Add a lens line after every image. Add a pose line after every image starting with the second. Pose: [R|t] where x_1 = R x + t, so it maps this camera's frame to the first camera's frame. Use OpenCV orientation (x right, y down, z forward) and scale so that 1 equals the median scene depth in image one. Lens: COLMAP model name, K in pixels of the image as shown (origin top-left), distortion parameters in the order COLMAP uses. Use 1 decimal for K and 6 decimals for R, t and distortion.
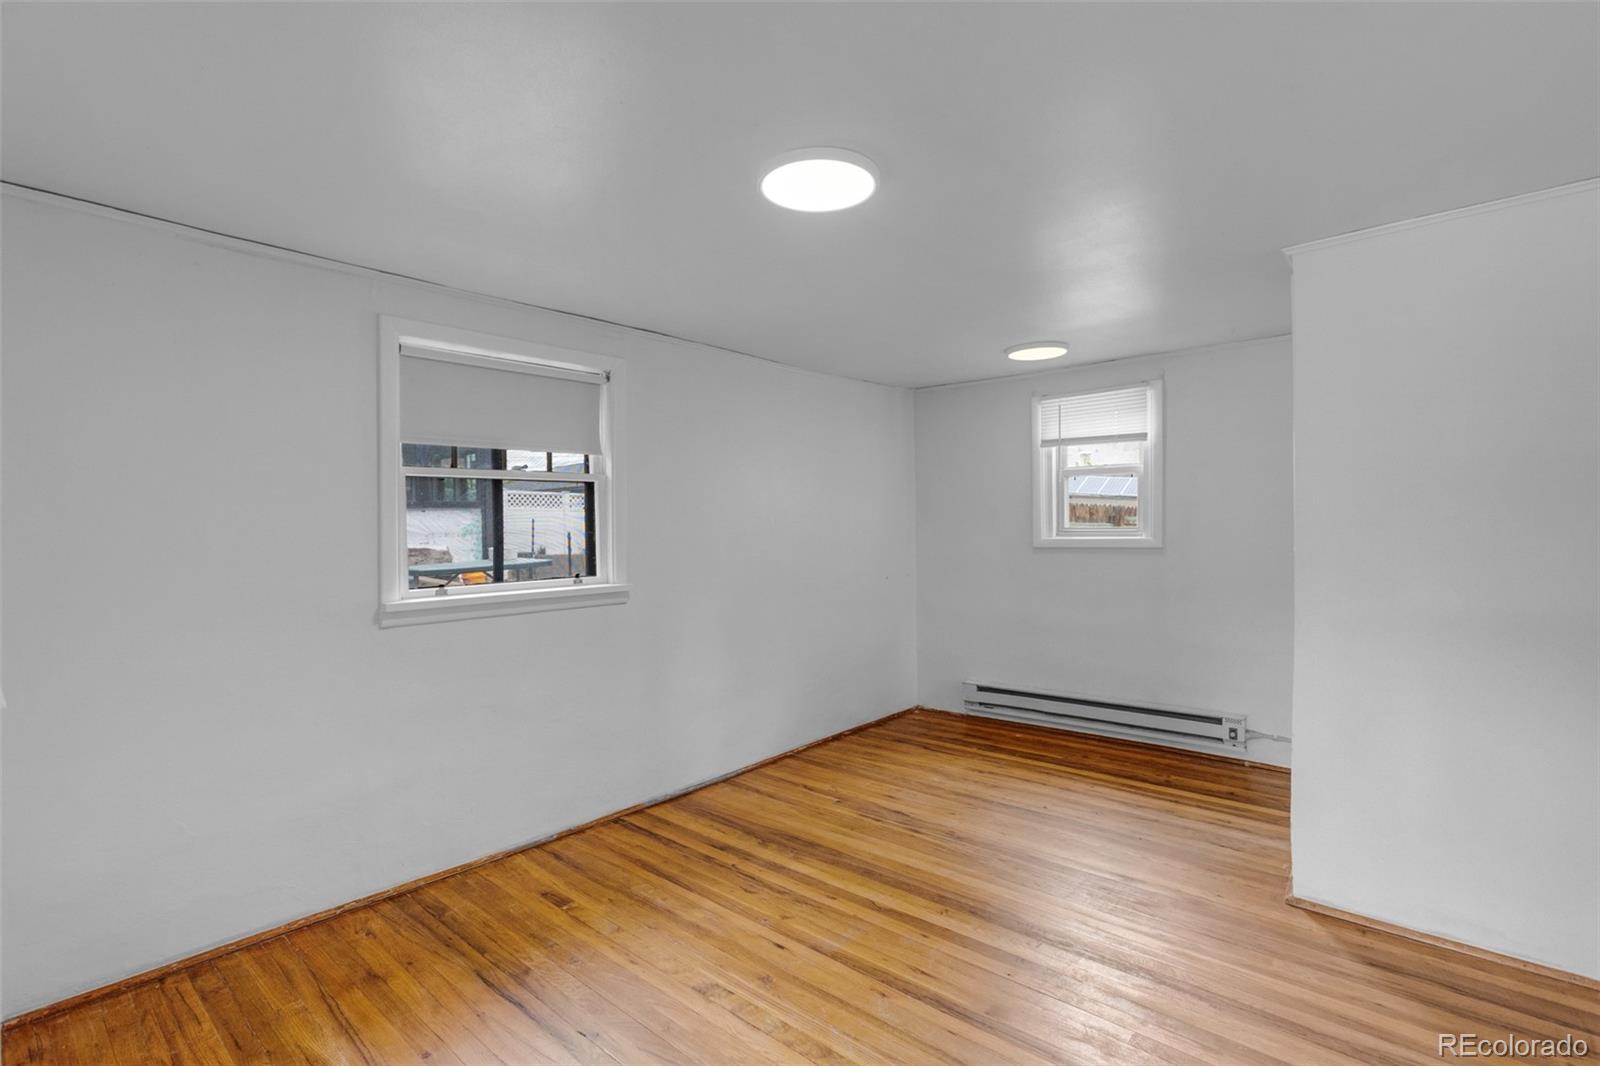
lens RADIAL K [[736.1, 0, 809.2], [0, 736.1, 530.1], [0, 0, 1]] dist [0.000797, 0.000642]
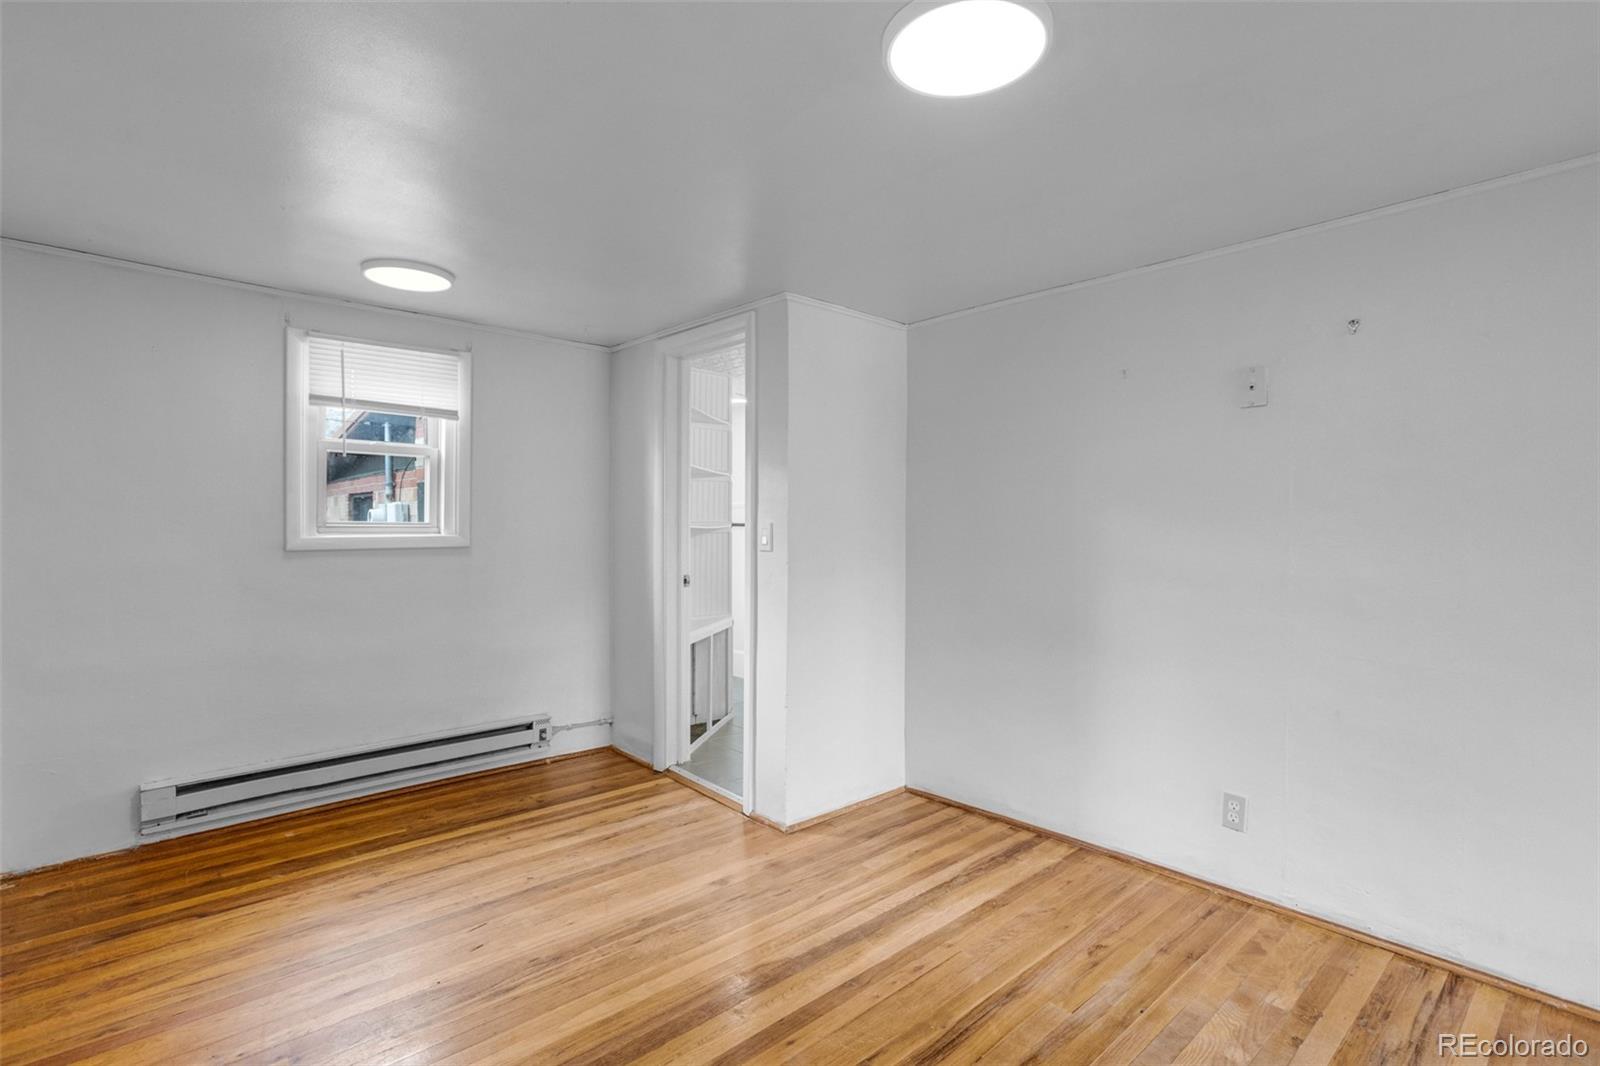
lens RADIAL K [[759.4, 0, 803.0], [0, 759.4, 536.0], [0, 0, 1]] dist [-0.024046, 0.014225]
pose [[0.131379, -0.002864, 0.991328, -0.375398], [-0.002939, 0.999990, 0.003279, 0.008067], [-0.991328, -0.003344, 0.131370, 0.524392]]
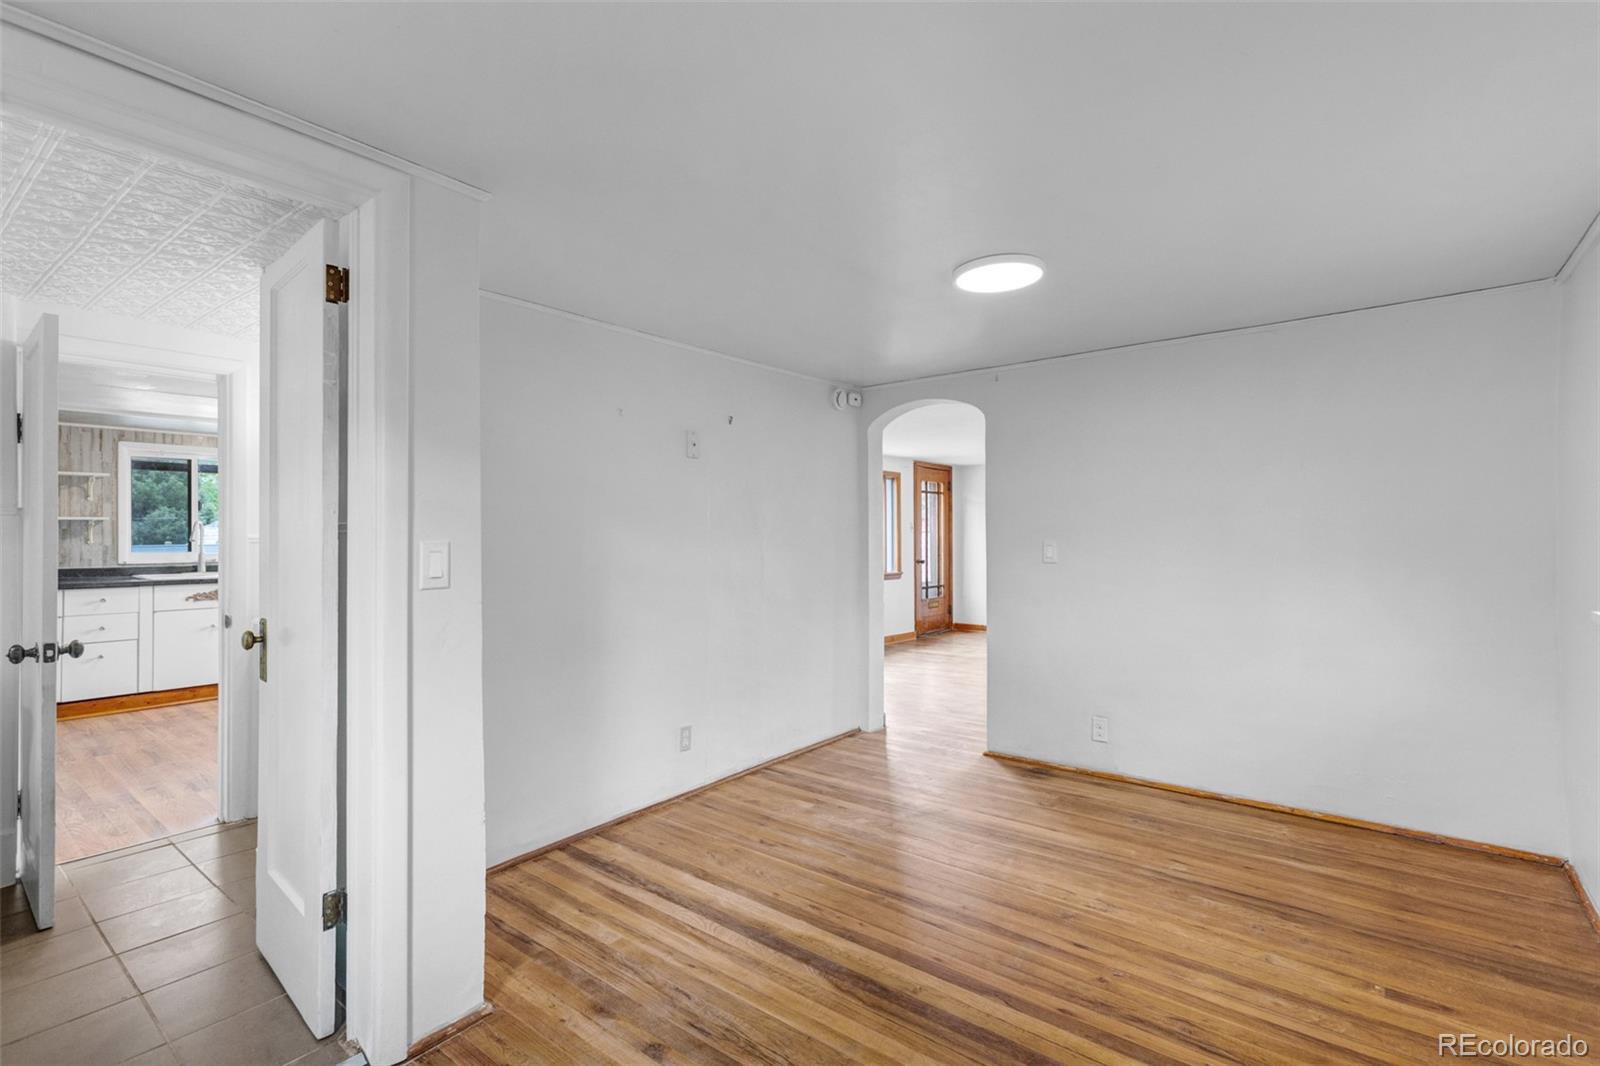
lens RADIAL K [[738.0, 0, 775.3], [0, 738.0, 538.5], [0, 0, 1]] dist [-0.001105, 0.000200]
pose [[-0.999724, 0.019366, -0.013311, 0.220331], [0.019257, 0.999780, 0.008284, -0.005258], [0.013469, 0.008026, -0.999877, 1.161629]]
